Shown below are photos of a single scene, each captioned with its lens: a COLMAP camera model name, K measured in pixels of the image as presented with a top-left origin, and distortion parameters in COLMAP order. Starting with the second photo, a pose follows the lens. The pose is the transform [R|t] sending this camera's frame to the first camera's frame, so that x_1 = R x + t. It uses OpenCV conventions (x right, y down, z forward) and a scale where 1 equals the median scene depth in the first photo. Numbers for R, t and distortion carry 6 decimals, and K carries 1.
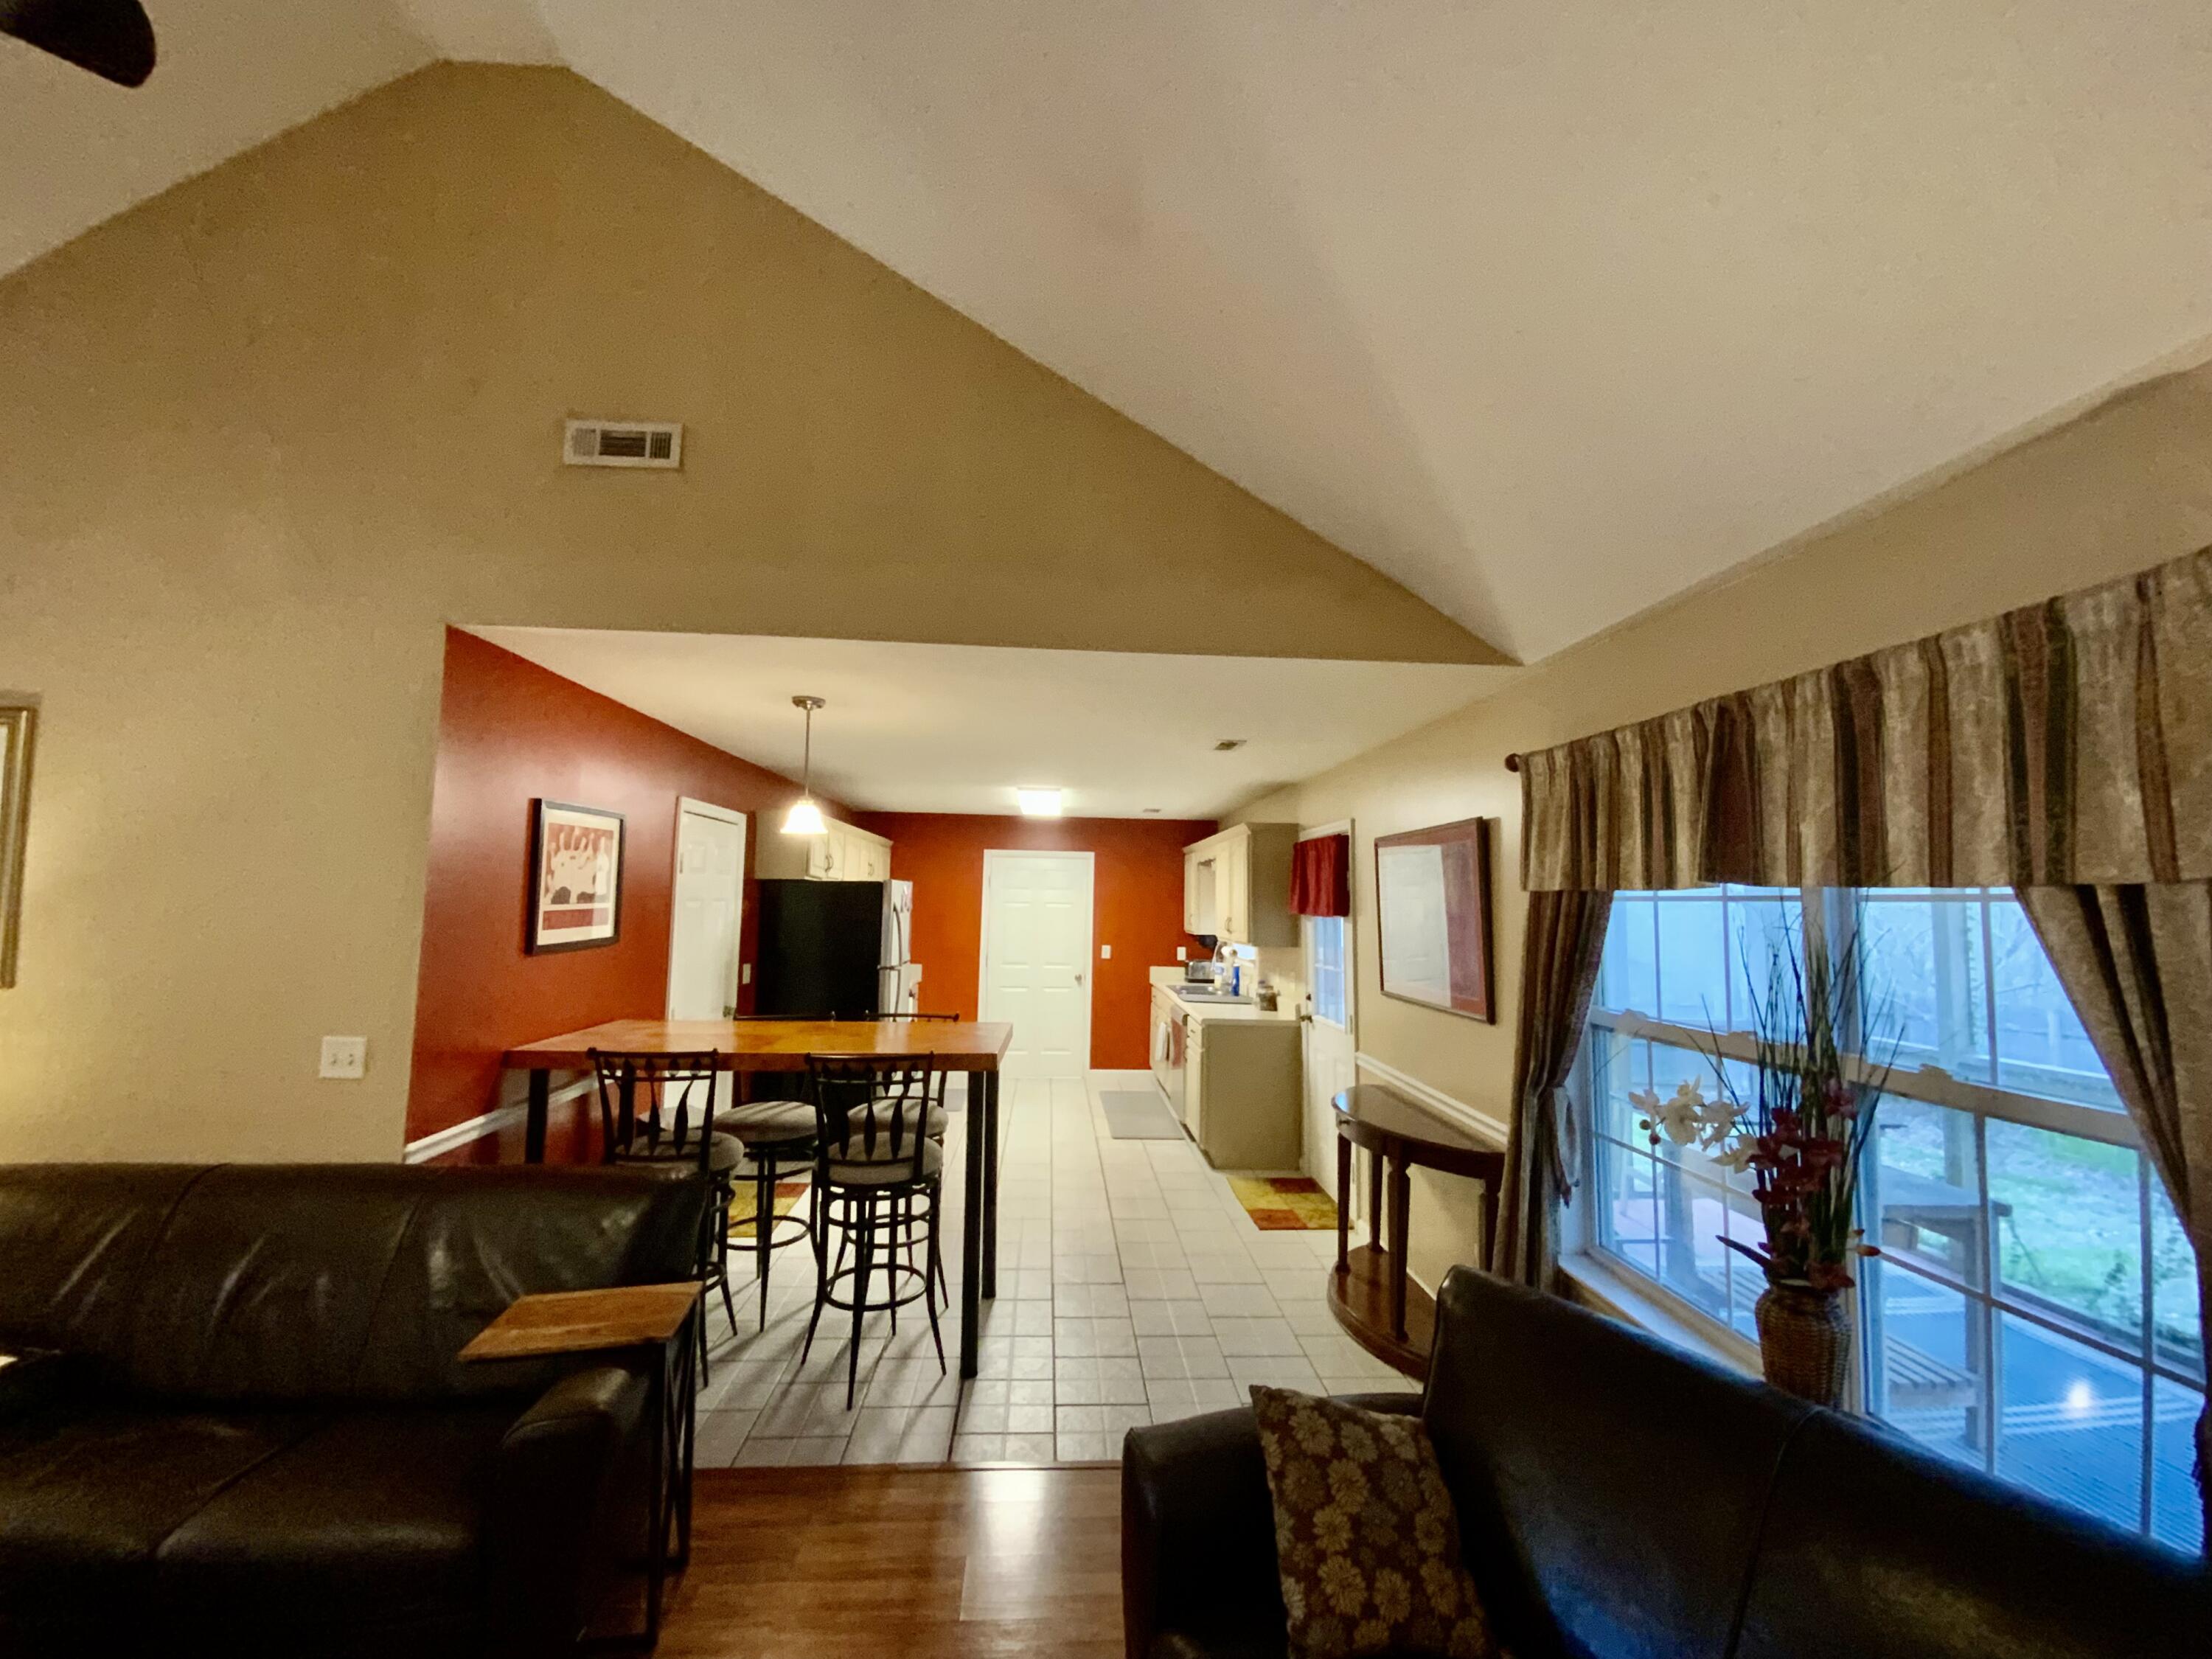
lens RADIAL K [[903.4, 0, 1110.1], [0, 903.4, 815.9], [0, 0, 1]] dist [0.002222, -0.000884]
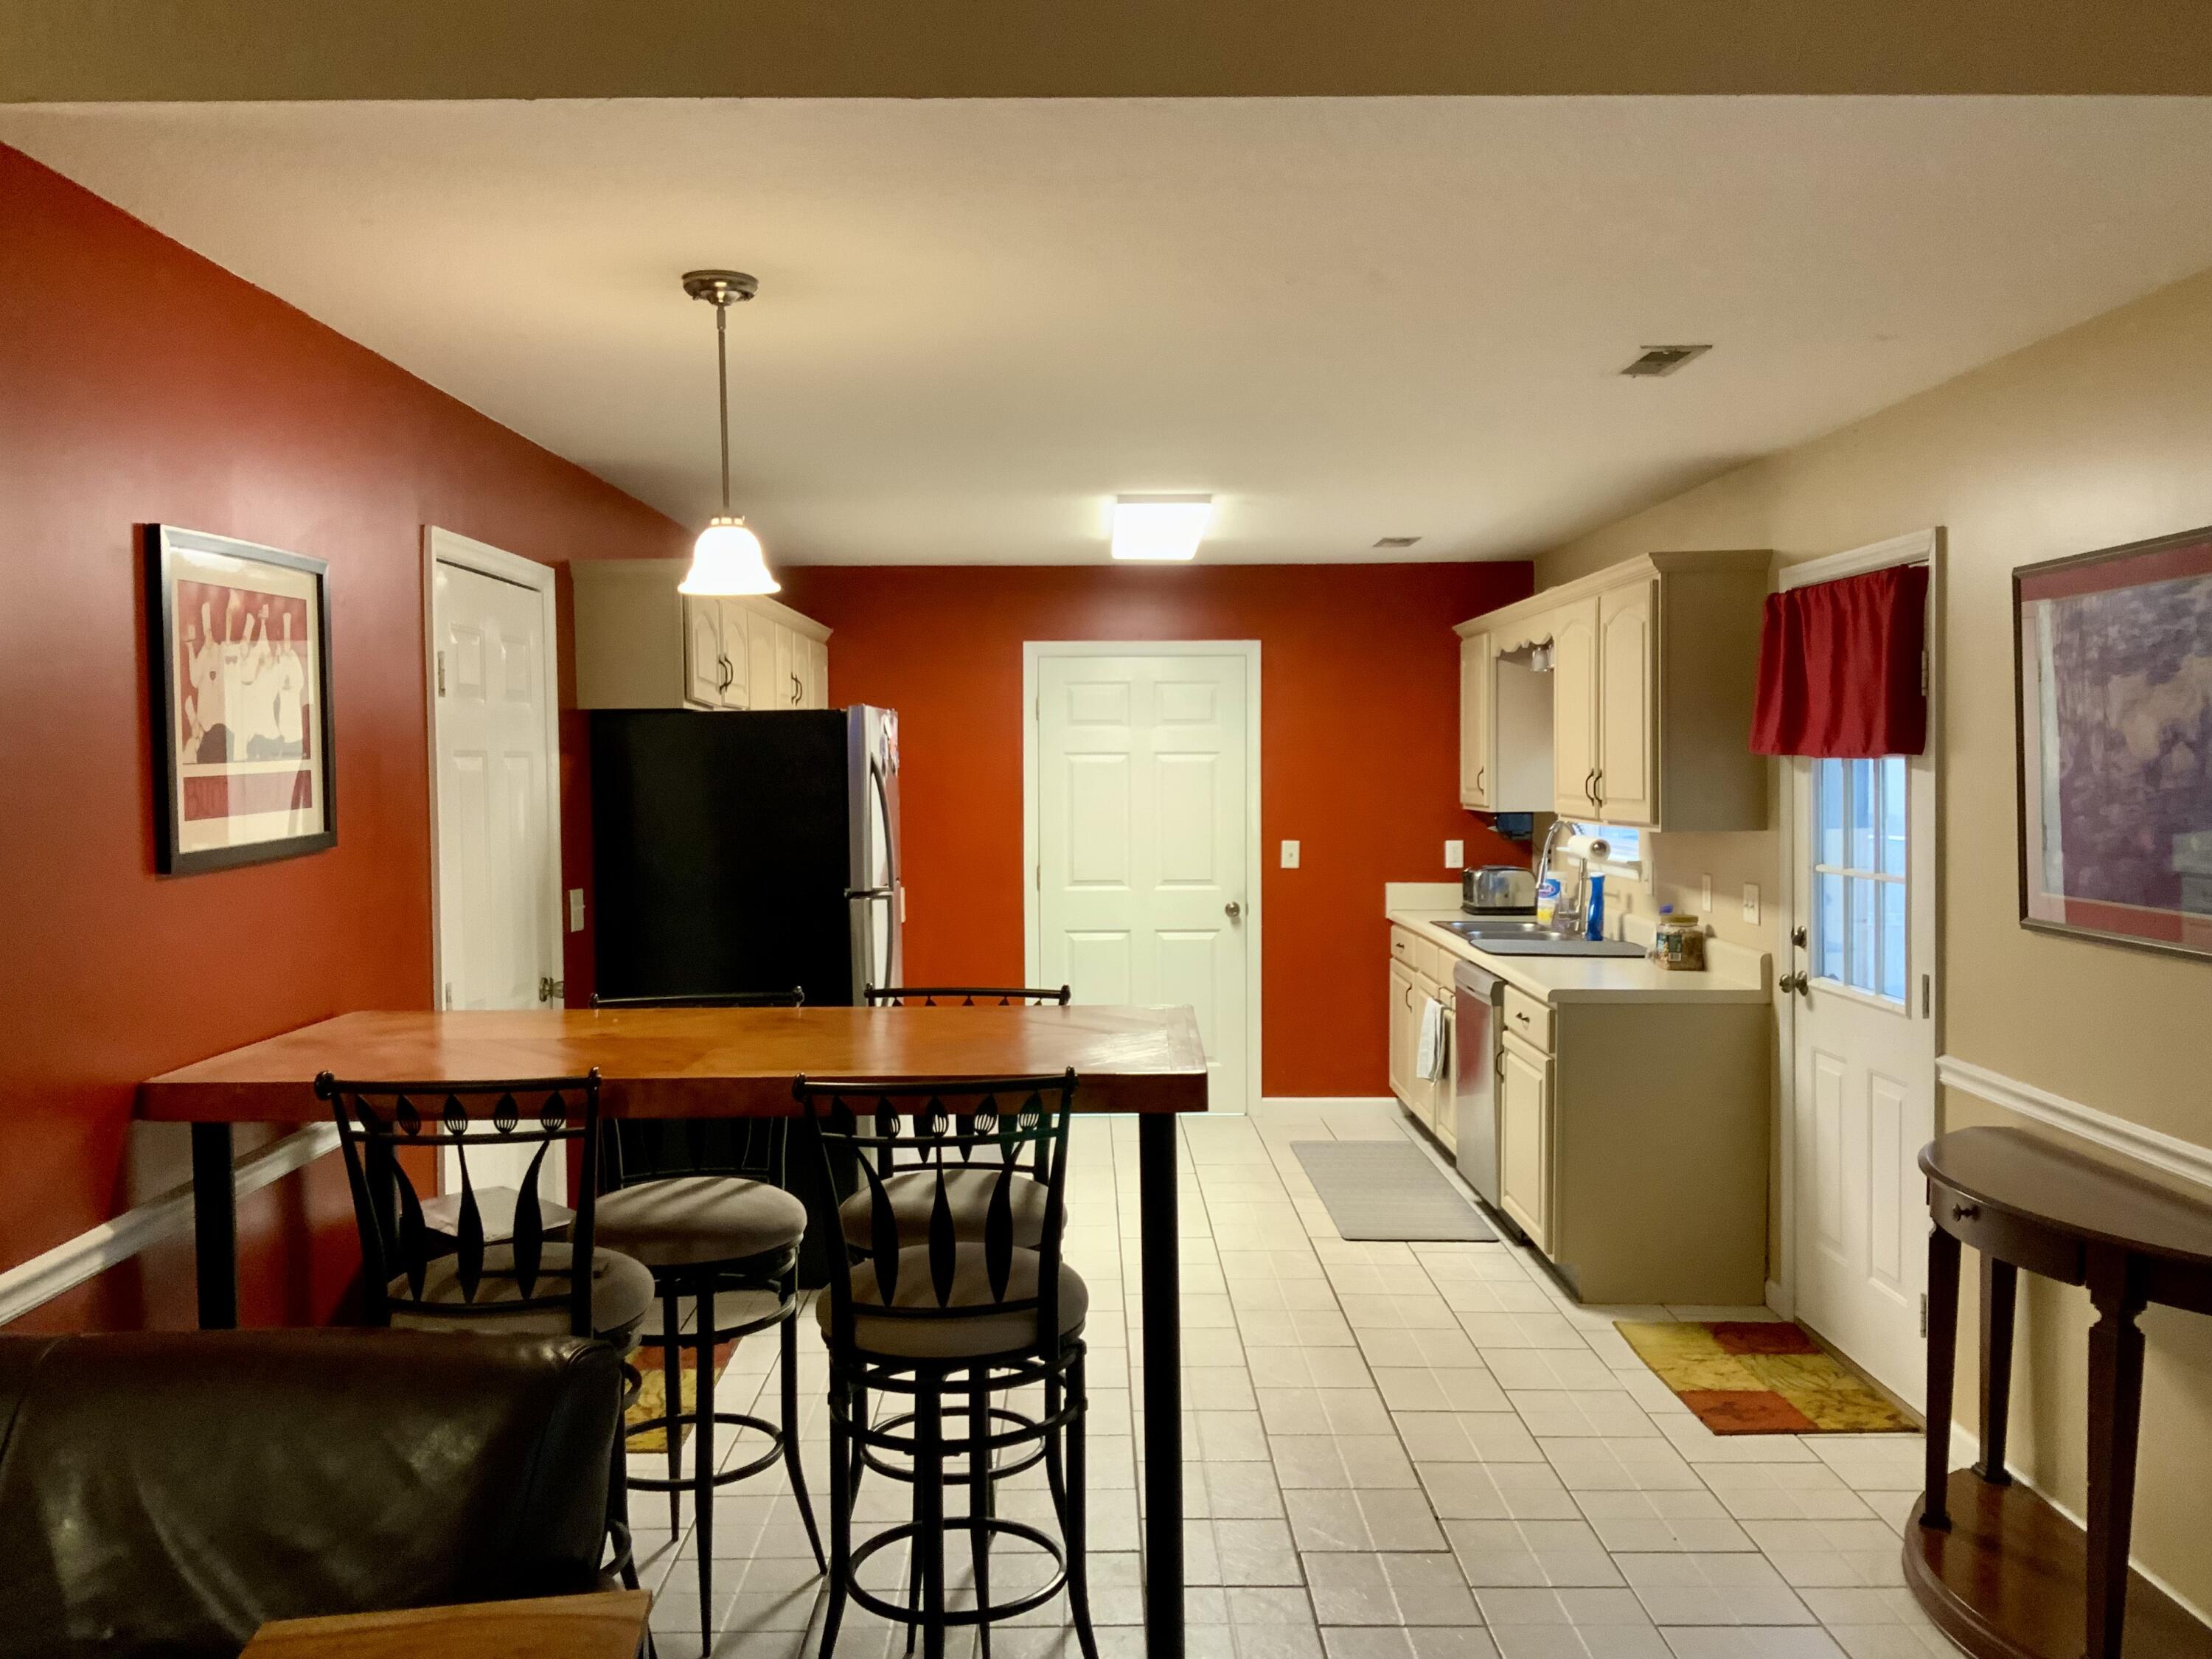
lens RADIAL K [[1847.9, 0, 1088.0], [0, 1847.9, 821.0], [0, 0, 1]] dist [0.040569, -0.047018]
pose [[0.997613, -0.023851, -0.064801, -0.085632], [0.031866, 0.991567, 0.125619, 0.017636], [0.061258, -0.127384, 0.989960, 0.079377]]
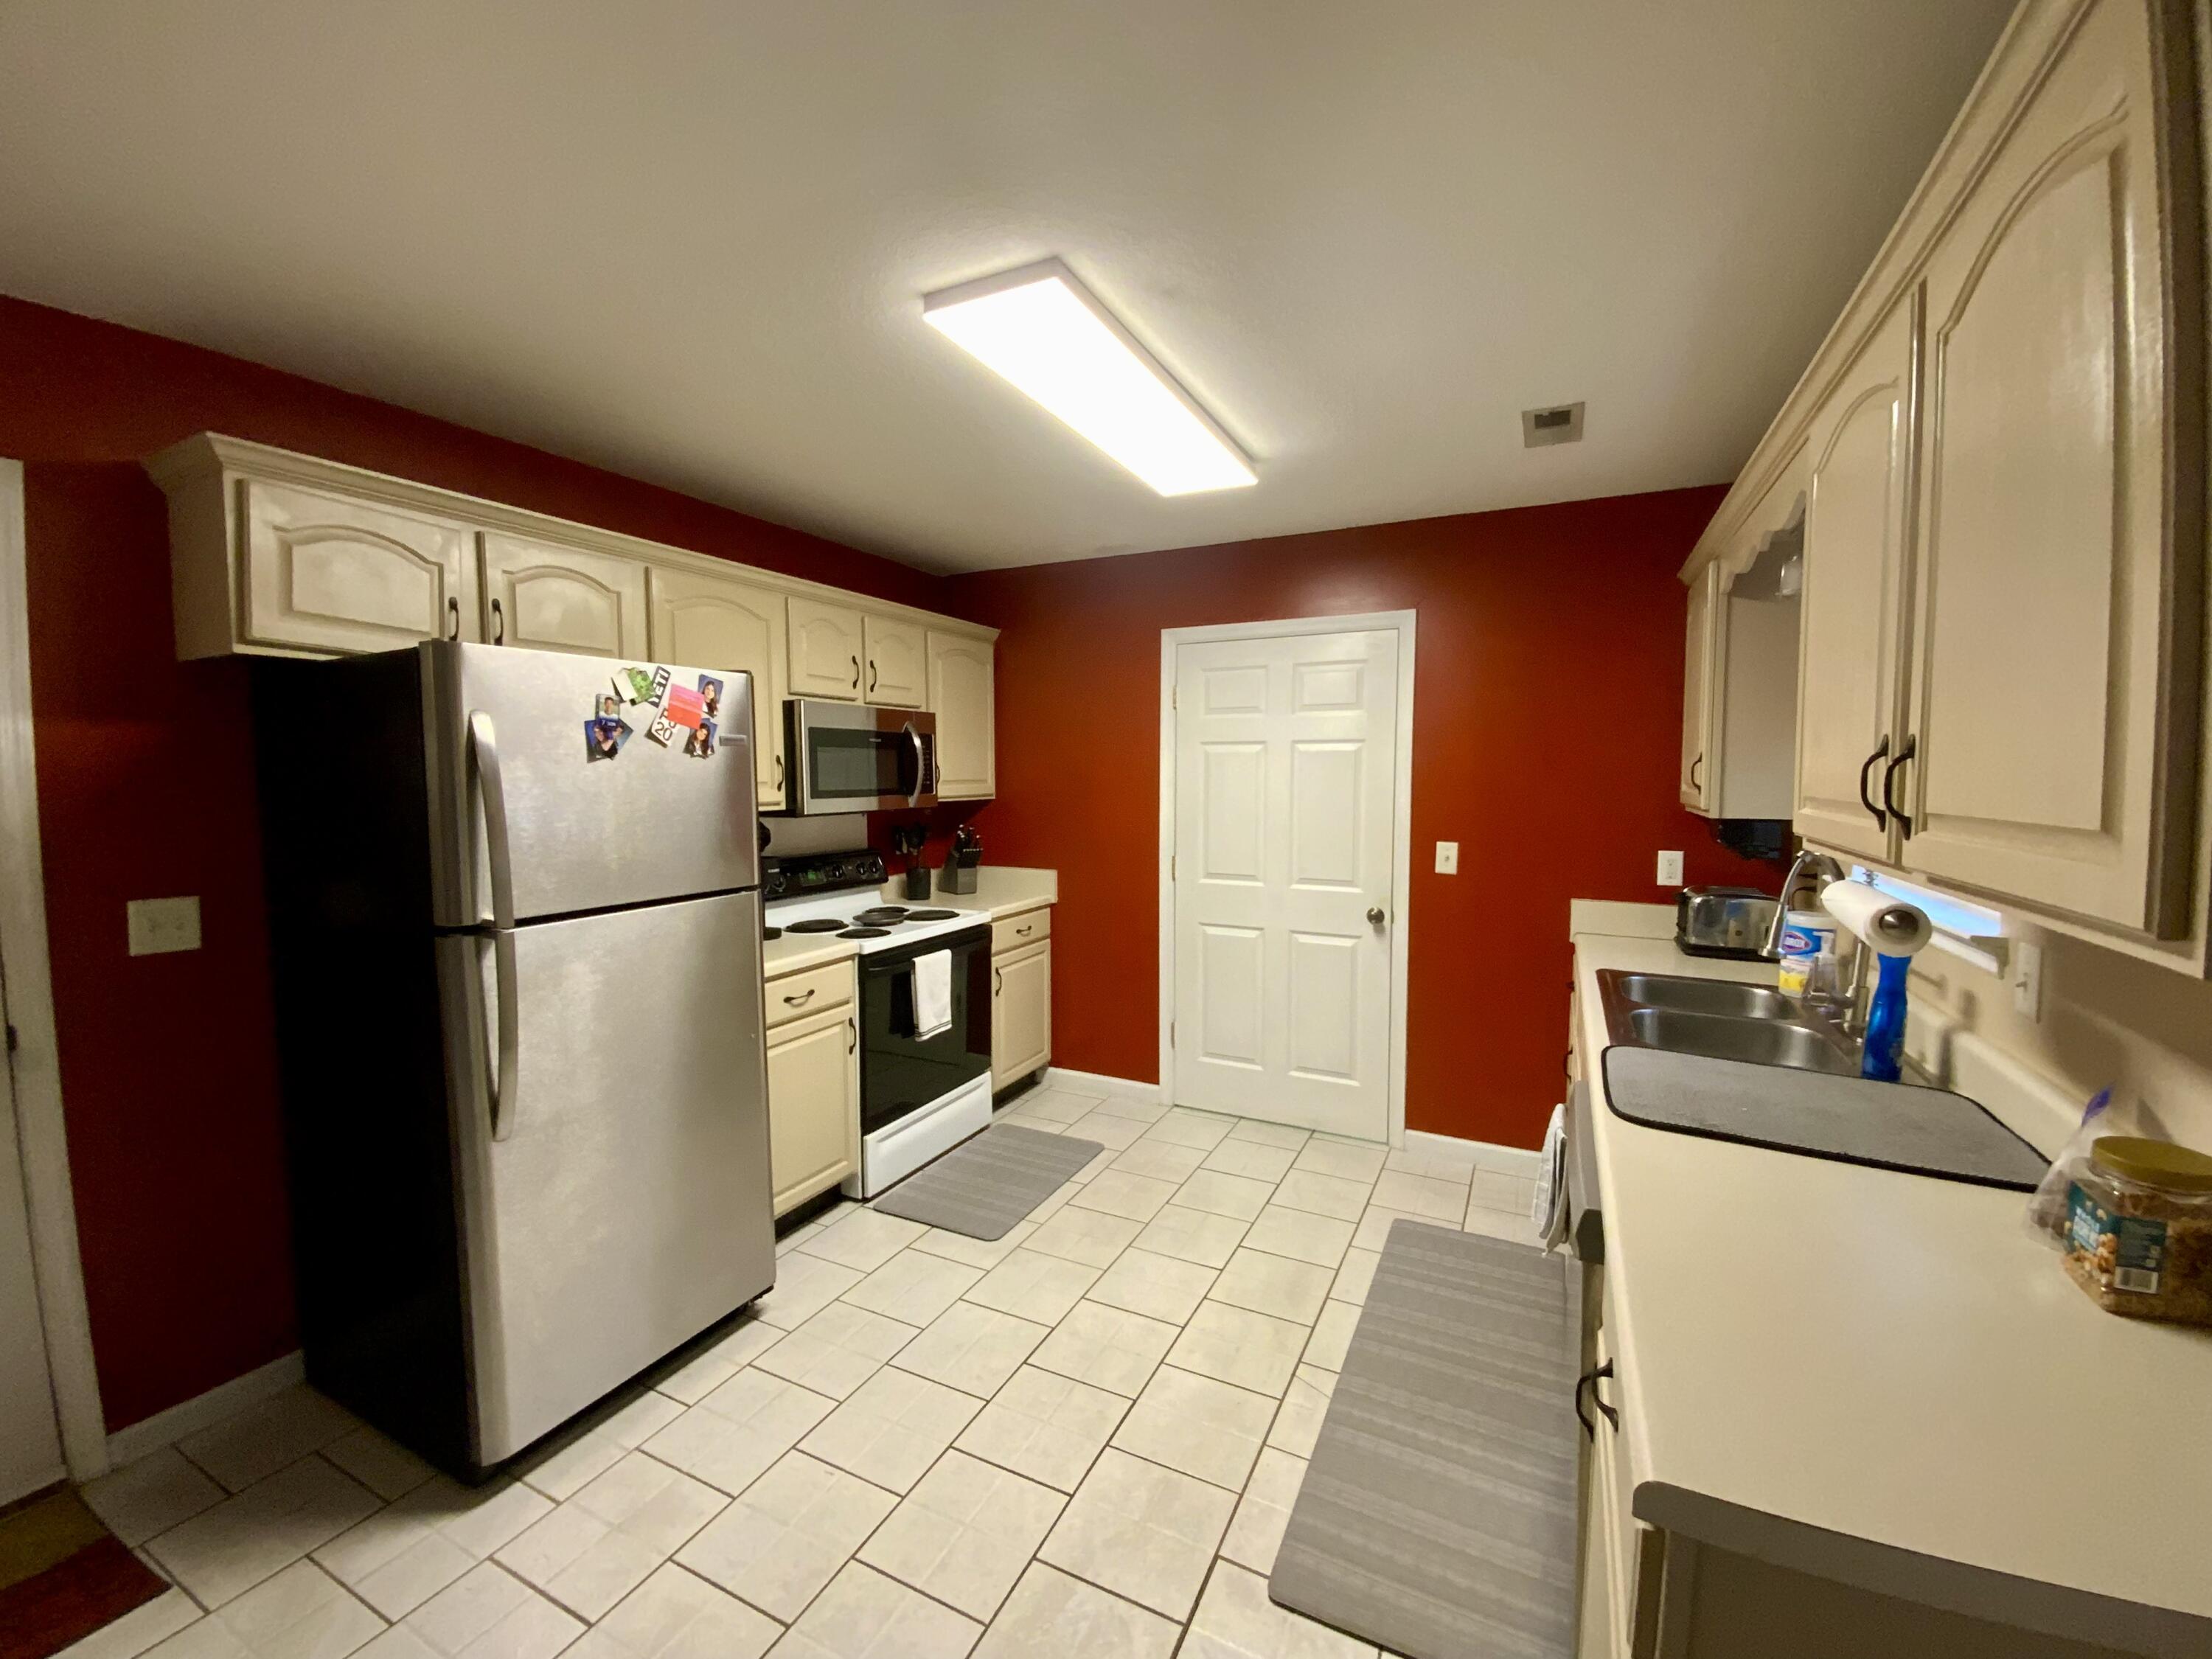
lens RADIAL K [[903.4, 0, 1097.0], [0, 903.4, 835.4], [0, 0, 1]] dist [0.002222, -0.000884]
pose [[0.861945, 0.018143, -0.506677, 0.117901], [0.064575, 0.987292, 0.145207, 0.129271], [0.502872, -0.157880, 0.849820, 1.040873]]
